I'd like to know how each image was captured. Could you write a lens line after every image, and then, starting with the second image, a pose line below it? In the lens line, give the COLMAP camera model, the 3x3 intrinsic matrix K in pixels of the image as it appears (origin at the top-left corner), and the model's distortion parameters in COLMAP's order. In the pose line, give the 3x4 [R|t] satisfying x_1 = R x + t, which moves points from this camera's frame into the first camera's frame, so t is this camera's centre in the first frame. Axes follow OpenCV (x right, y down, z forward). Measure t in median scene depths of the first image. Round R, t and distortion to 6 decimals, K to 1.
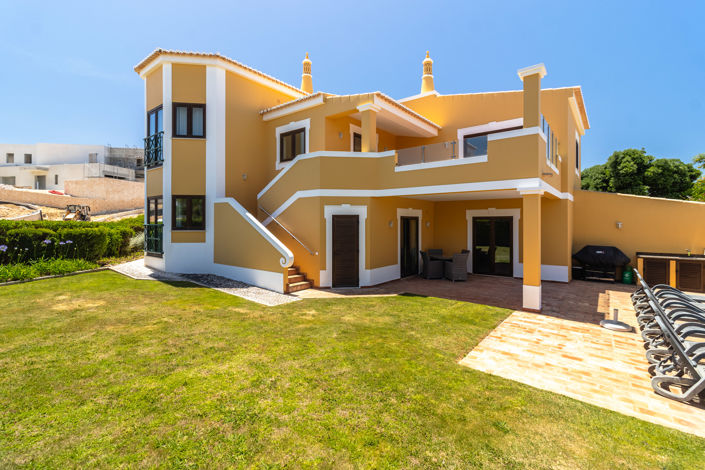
lens RADIAL K [[327.5, 0, 351.0], [0, 327.5, 223.5], [0, 0, 1]] dist [0.000757, 0.000120]
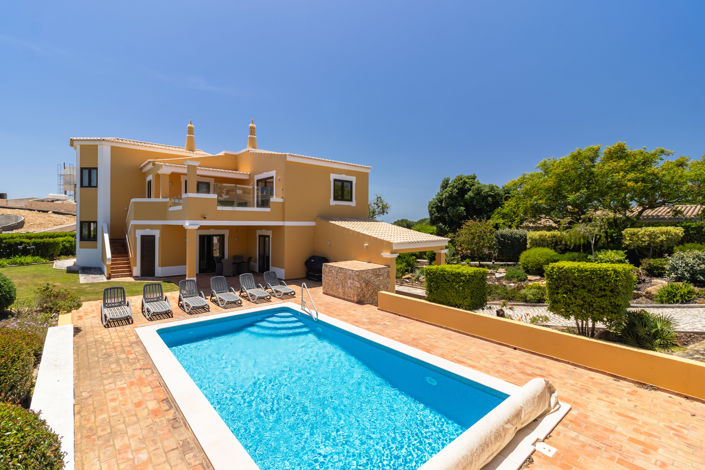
lens RADIAL K [[323.0, 0, 350.9], [0, 323.0, 225.1], [0, 0, 1]] dist [-0.000249, 0.000552]
pose [[0.983118, 0.007110, -0.182832, 1.174071], [-0.006688, 0.999973, 0.002922, -0.079280], [0.182848, -0.001650, 0.983140, -0.419886]]
